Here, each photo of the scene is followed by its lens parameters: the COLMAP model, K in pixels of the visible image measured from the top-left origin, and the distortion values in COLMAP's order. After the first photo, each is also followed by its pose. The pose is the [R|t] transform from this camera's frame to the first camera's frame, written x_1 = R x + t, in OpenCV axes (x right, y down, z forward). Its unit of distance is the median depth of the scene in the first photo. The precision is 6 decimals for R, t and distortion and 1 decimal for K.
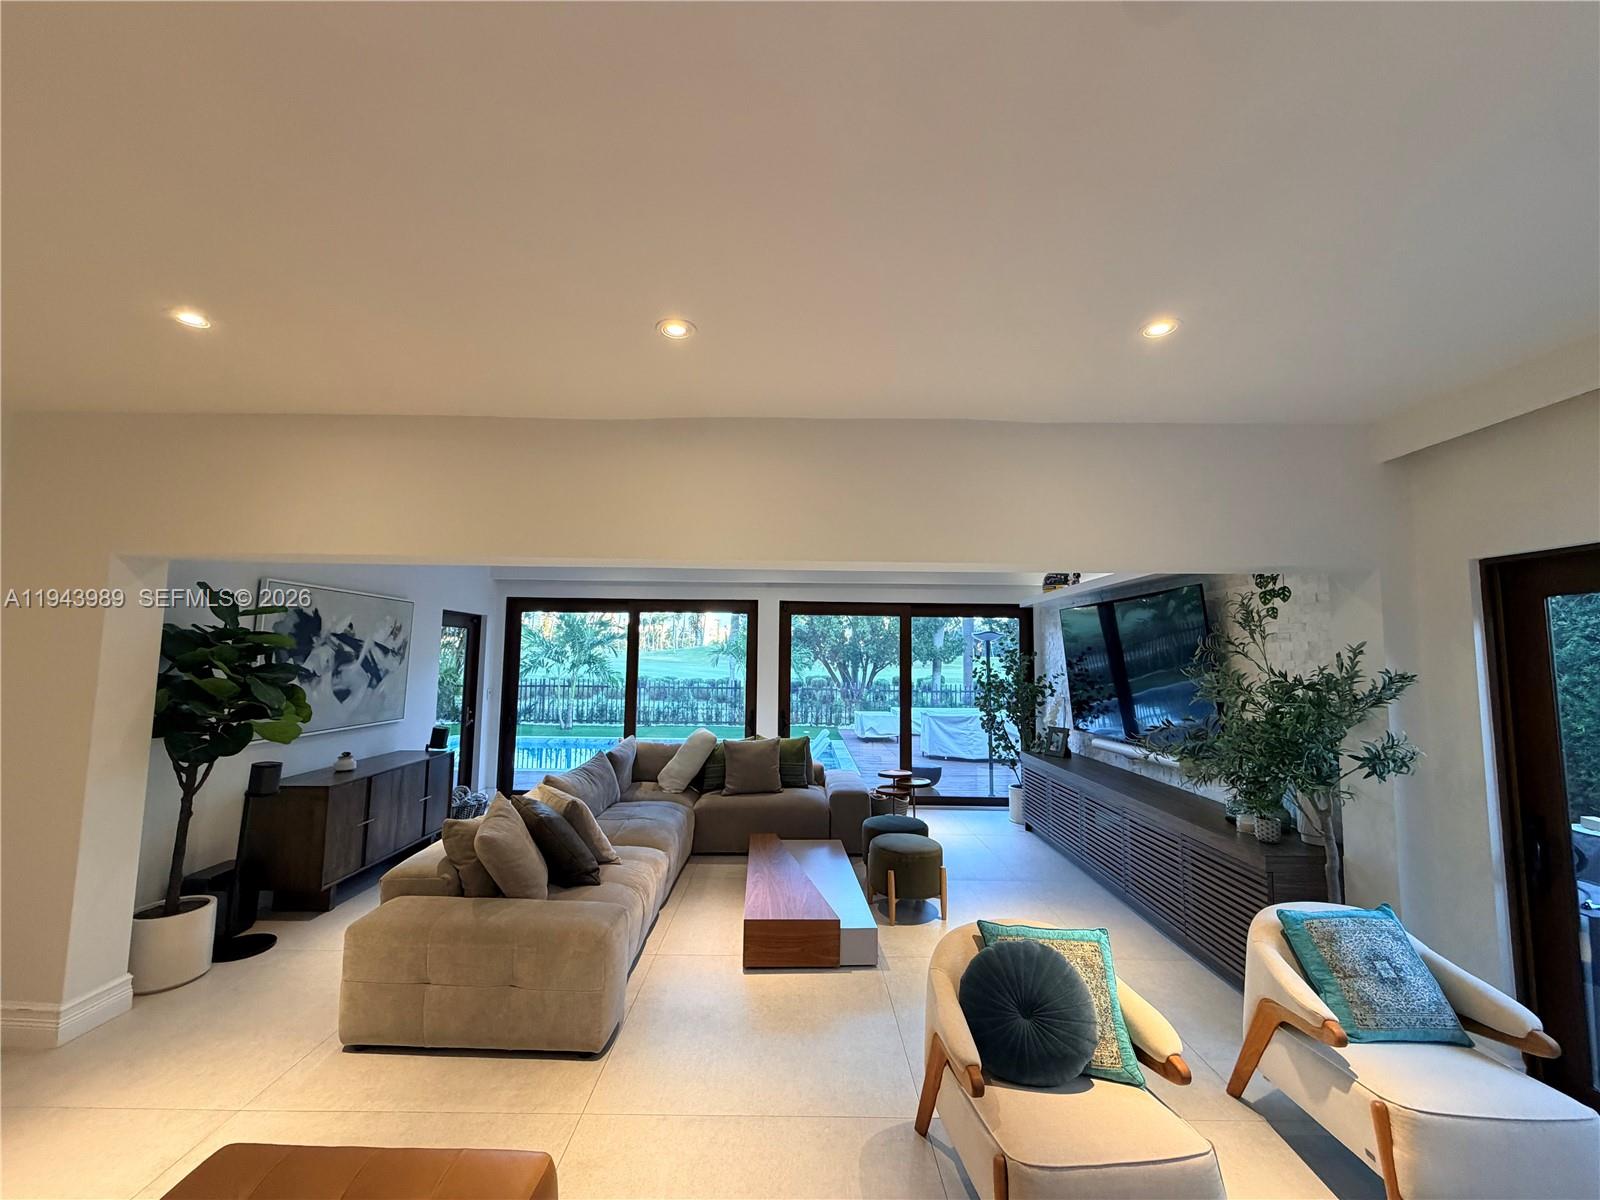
lens RADIAL K [[634.2, 0, 794.9], [0, 634.2, 600.3], [0, 0, 1]] dist [0.001294, 0.000183]
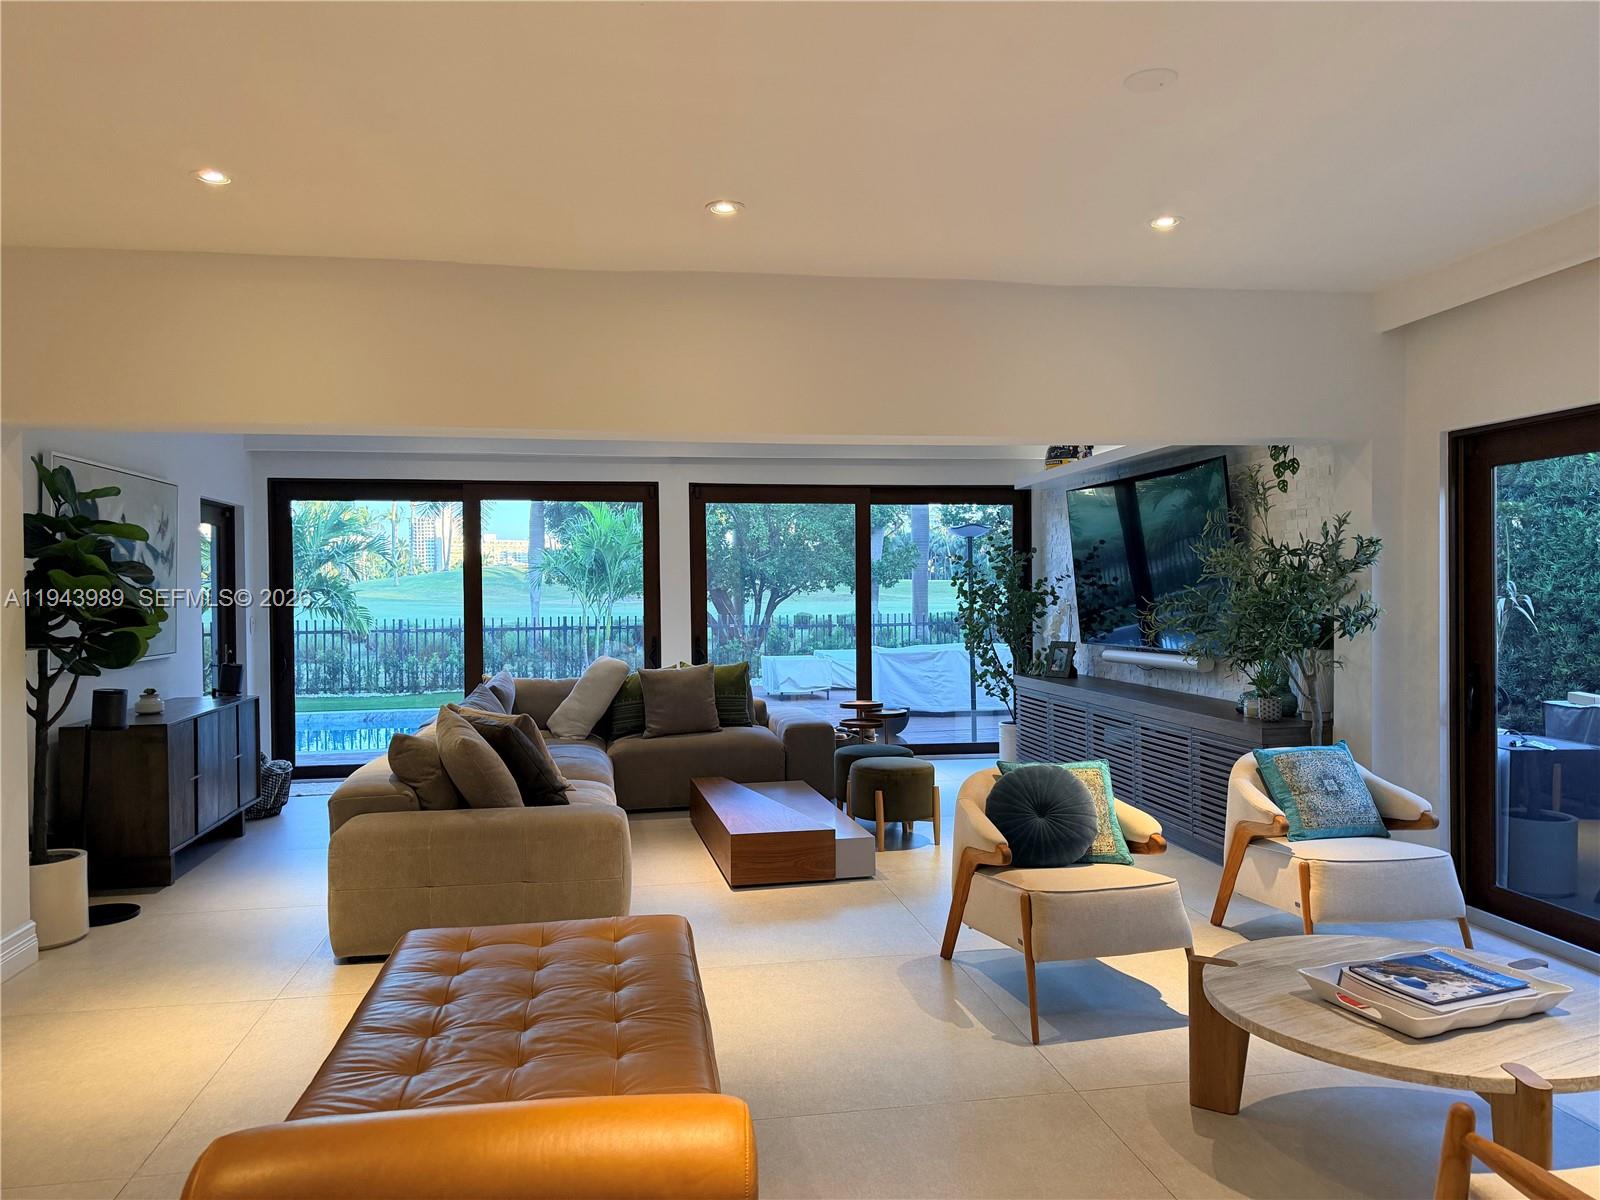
lens RADIAL K [[1110.1, 0, 800.0], [0, 1110.1, 600.0], [0, 0, 1]] dist [0.138034, -0.233759]
pose [[0.986003, -0.024087, 0.164981, -0.162936], [0.007371, 0.994840, 0.101192, 0.008332], [-0.166567, -0.098559, 0.981092, -0.369519]]
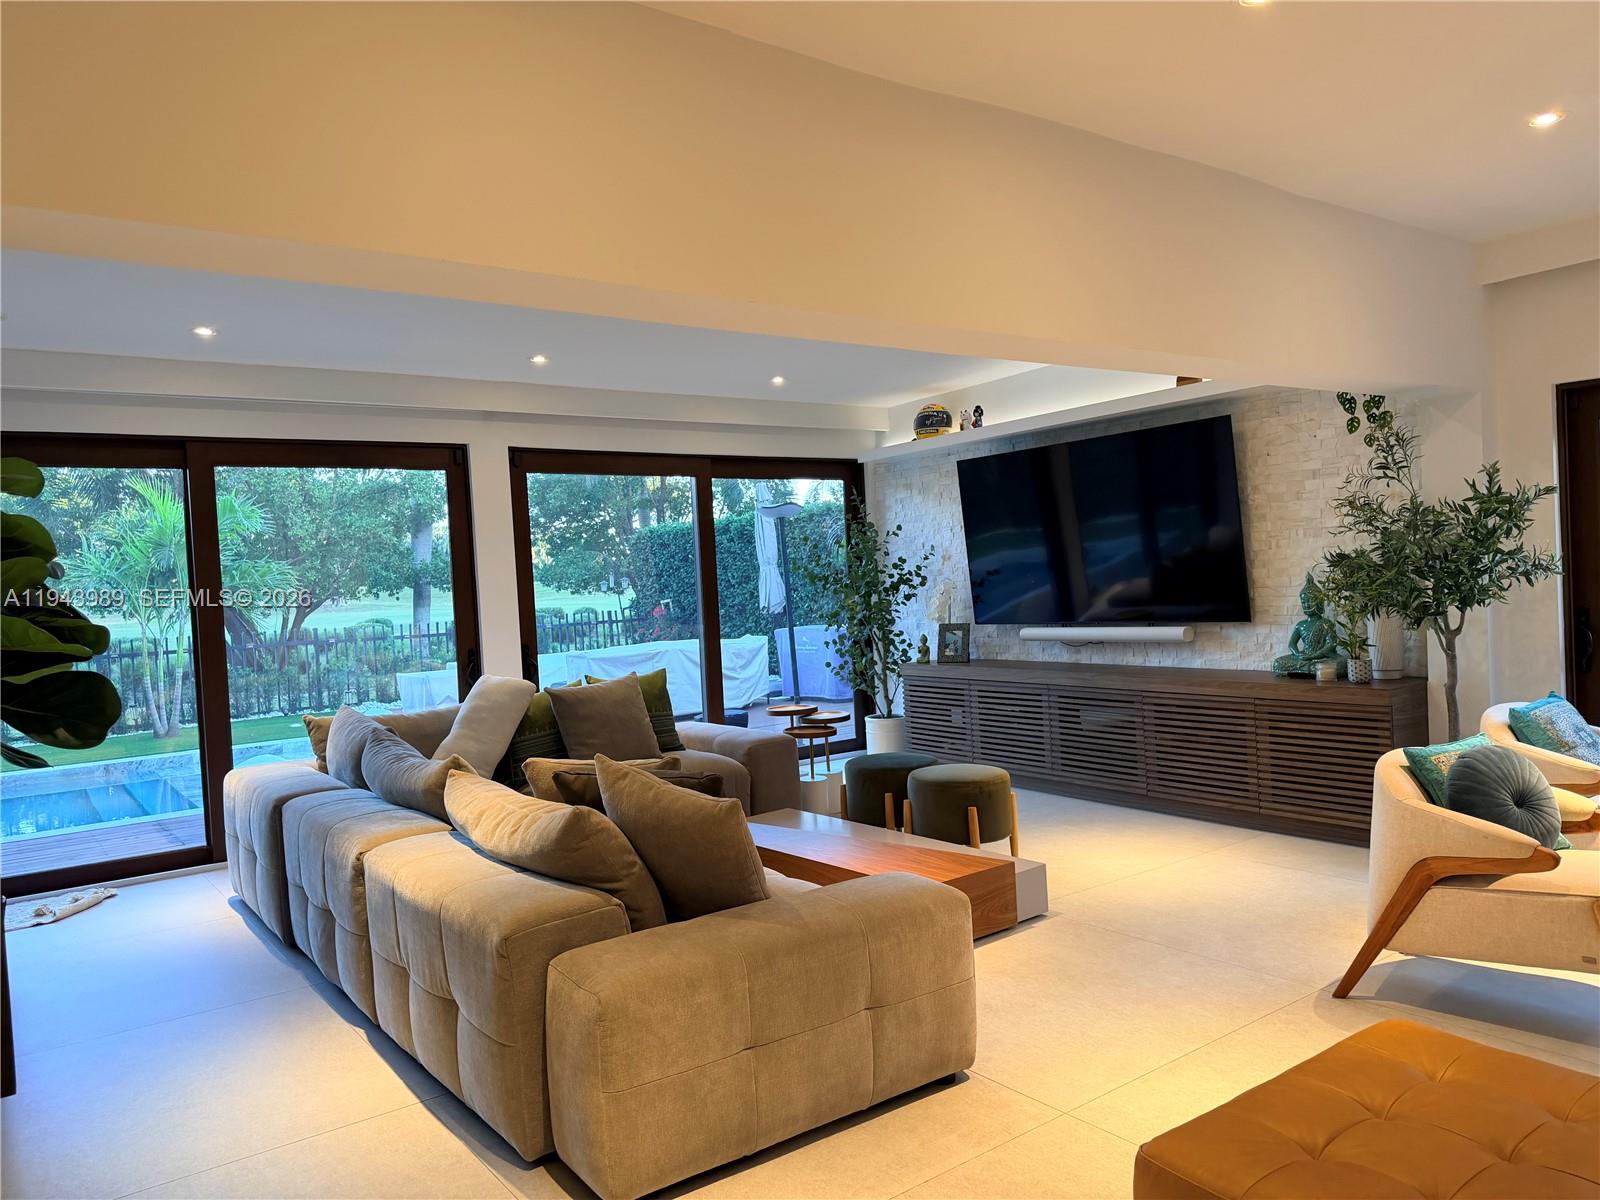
lens RADIAL K [[1110.1, 0, 800.0], [0, 1110.1, 600.0], [0, 0, 1]] dist [0.138034, -0.233759]
pose [[0.804069, -0.065065, 0.590965, -0.596747], [0.005693, 0.994791, 0.101780, 0.051731], [-0.594509, -0.078474, 0.800251, 0.100176]]
